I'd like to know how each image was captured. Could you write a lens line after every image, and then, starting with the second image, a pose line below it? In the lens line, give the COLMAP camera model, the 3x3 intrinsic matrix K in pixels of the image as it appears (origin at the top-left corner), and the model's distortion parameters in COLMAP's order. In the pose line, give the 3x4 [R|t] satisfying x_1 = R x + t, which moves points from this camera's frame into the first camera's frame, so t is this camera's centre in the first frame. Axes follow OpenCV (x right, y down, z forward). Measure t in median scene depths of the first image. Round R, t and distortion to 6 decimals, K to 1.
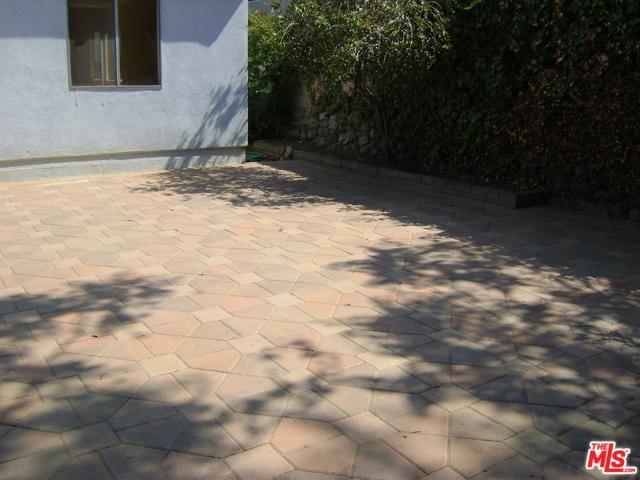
lens RADIAL K [[652.9, 0, 318.5], [0, 652.9, 239.6], [0, 0, 1]] dist [-0.127775, 0.000000]
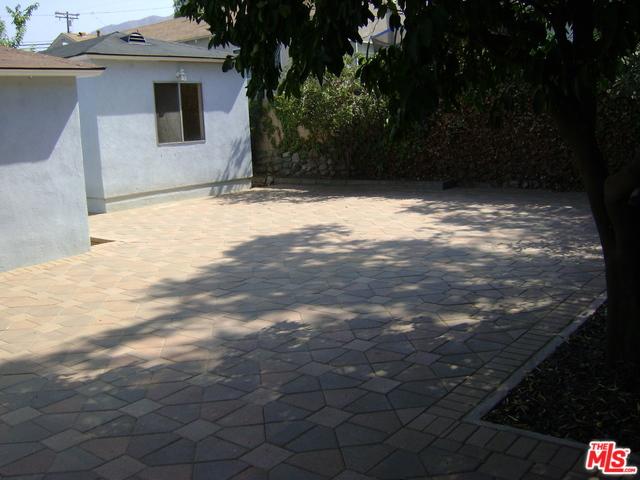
lens RADIAL K [[652.9, 0, 321.2], [0, 652.9, 240.6], [0, 0, 1]] dist [-0.127775, 0.000000]
pose [[0.949832, -0.120298, 0.288700, -0.439501], [0.140803, 0.988710, -0.051262, 0.107474], [-0.279273, 0.089340, 0.956046, -0.500291]]
